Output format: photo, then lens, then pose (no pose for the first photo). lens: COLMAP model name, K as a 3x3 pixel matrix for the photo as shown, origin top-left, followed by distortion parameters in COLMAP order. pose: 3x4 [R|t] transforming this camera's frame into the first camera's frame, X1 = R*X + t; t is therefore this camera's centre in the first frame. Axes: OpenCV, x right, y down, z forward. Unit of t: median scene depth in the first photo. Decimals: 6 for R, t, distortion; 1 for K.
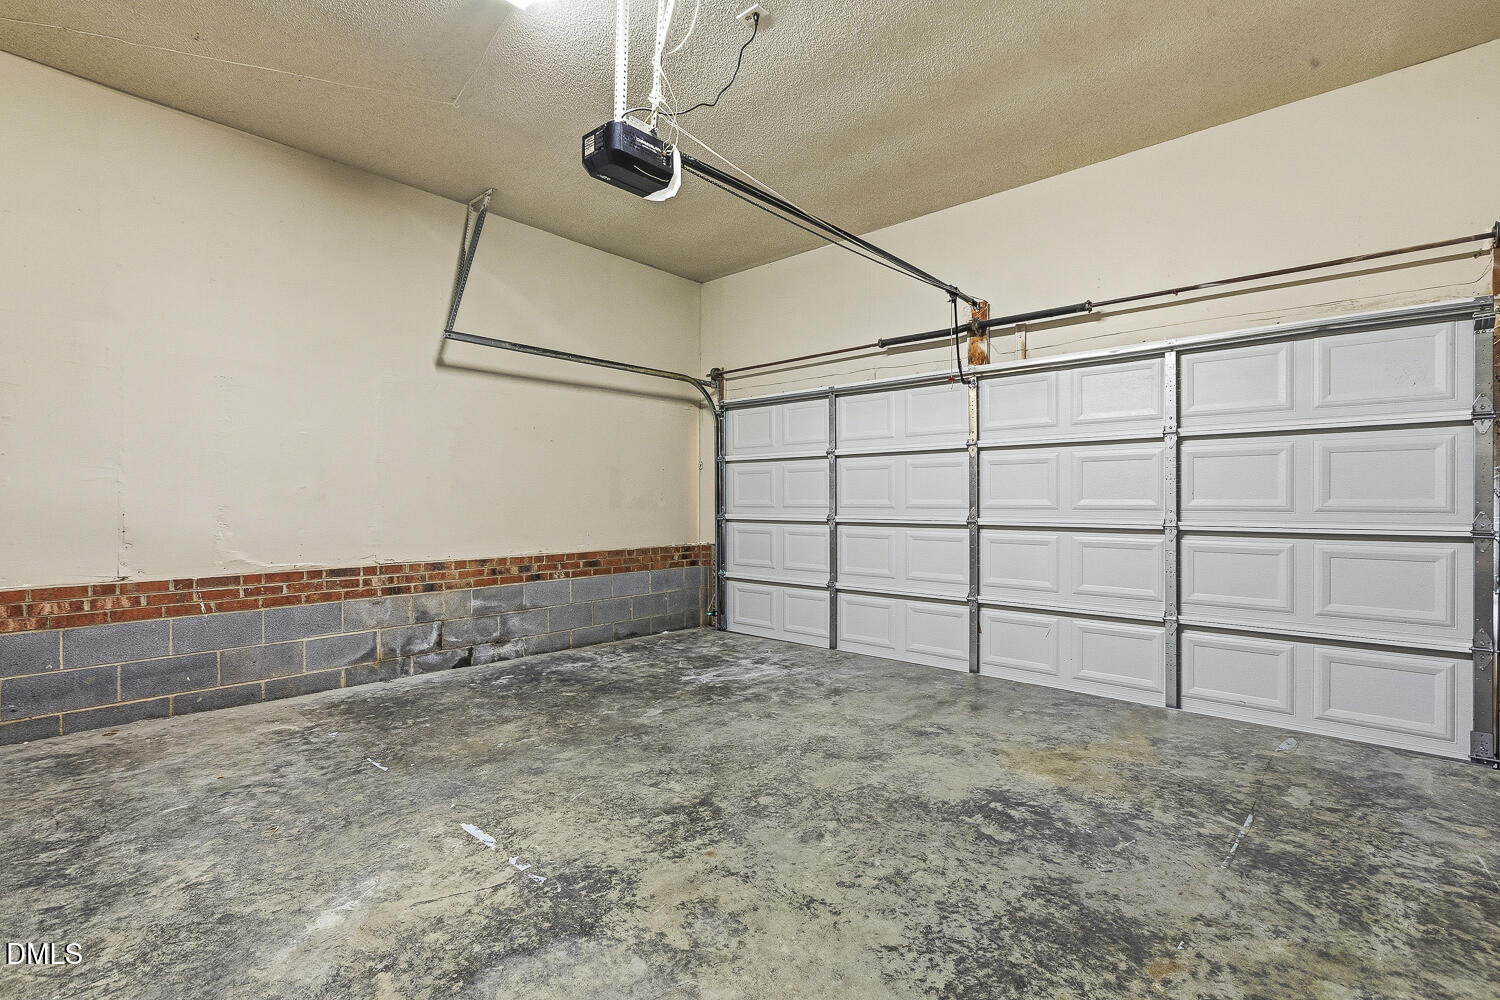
lens RADIAL K [[673.6, 0, 748.8], [0, 673.6, 502.5], [0, 0, 1]] dist [-0.003703, -0.000902]
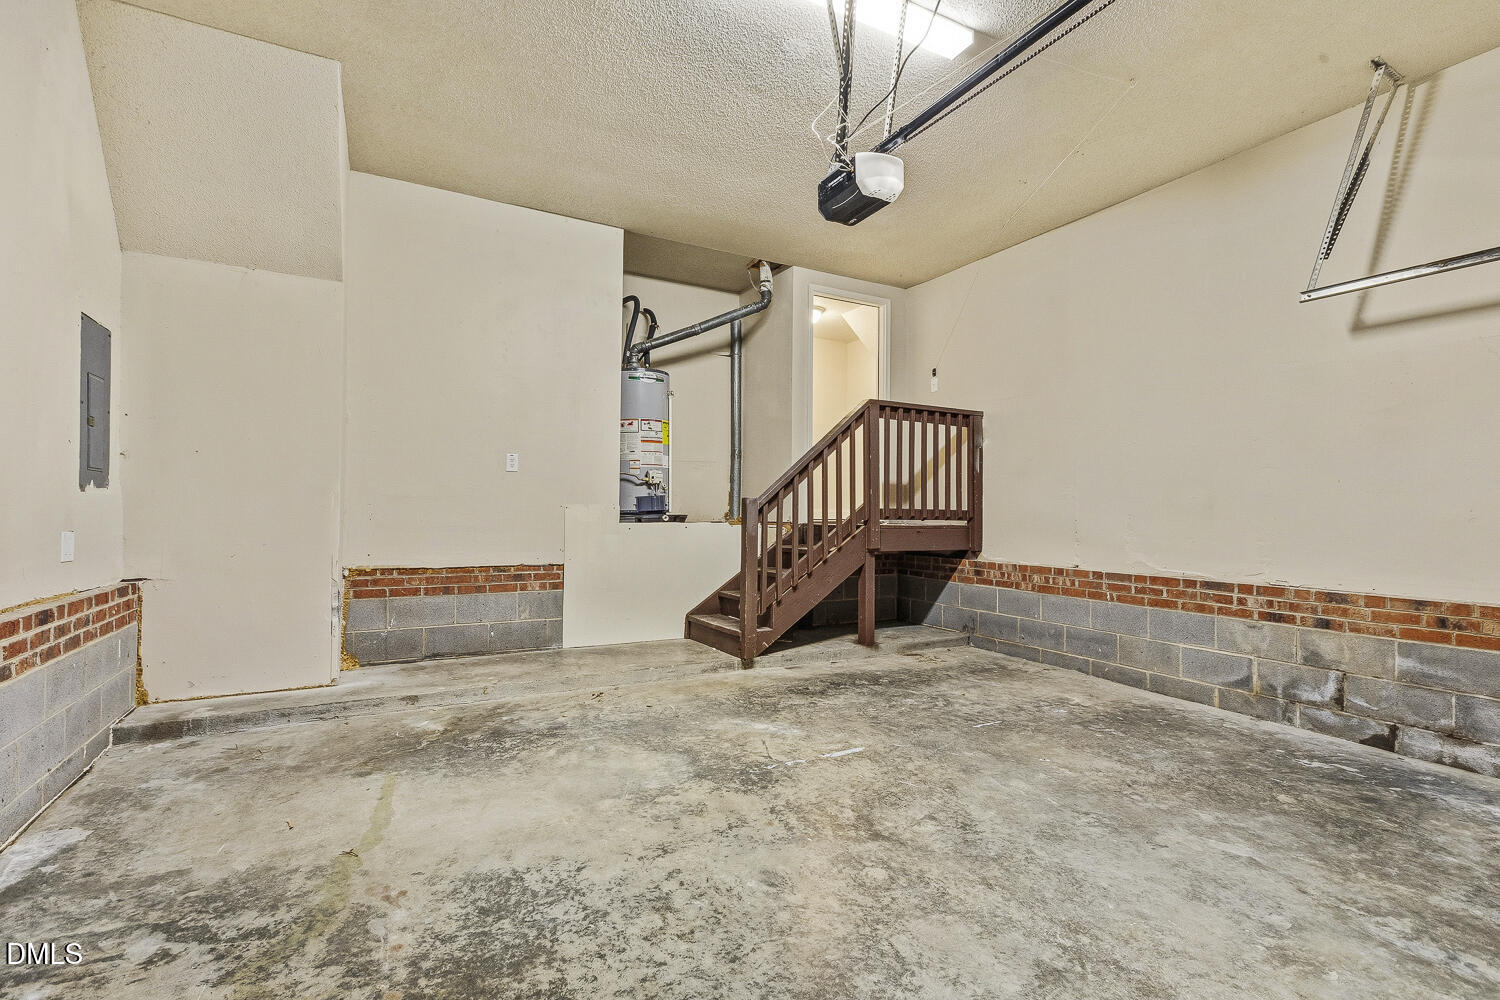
lens RADIAL K [[673.6, 0, 748.4], [0, 673.6, 501.9], [0, 0, 1]] dist [-0.003703, -0.000902]
pose [[-0.317277, -0.016349, -0.948192, 0.636412], [-0.015003, 0.999813, -0.012219, 0.007850], [0.948214, 0.010349, -0.317463, 0.833314]]
